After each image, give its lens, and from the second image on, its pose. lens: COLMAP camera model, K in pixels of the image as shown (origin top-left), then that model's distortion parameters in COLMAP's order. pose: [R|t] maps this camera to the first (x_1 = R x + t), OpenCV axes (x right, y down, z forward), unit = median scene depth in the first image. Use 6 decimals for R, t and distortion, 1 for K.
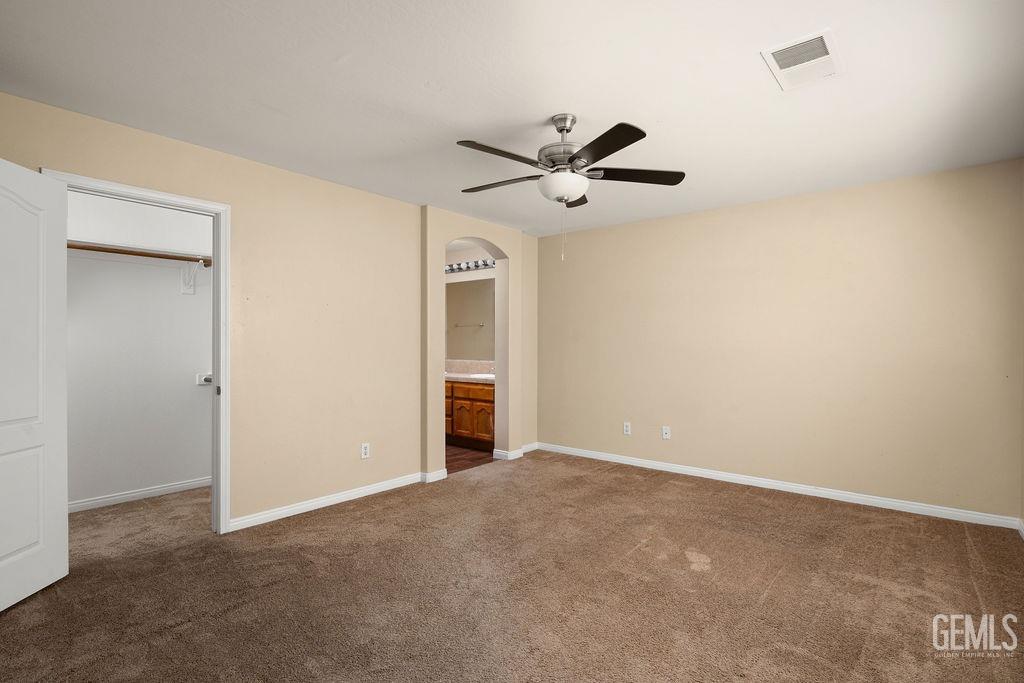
lens RADIAL K [[505.3, 0, 514.0], [0, 505.3, 338.9], [0, 0, 1]] dist [0.002012, -0.000066]
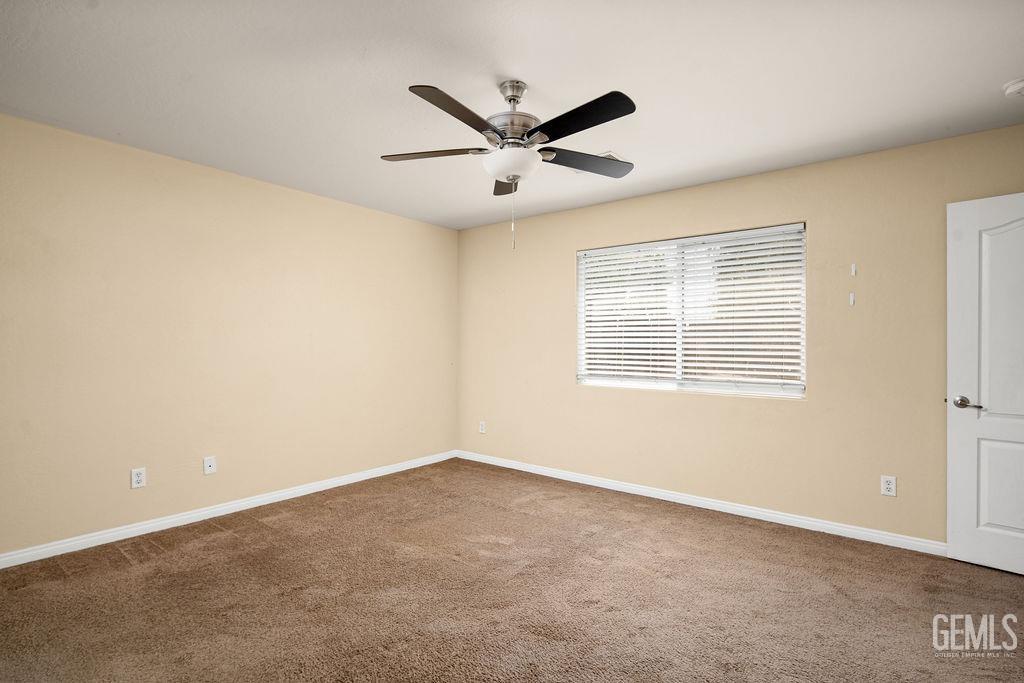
lens RADIAL K [[505.3, 0, 513.9], [0, 505.3, 345.0], [0, 0, 1]] dist [0.002012, -0.000066]
pose [[-0.020757, 0.005248, 0.999771, -0.534587], [0.001243, 0.999986, -0.005223, 0.025965], [-0.999784, 0.001134, -0.020763, 0.742261]]
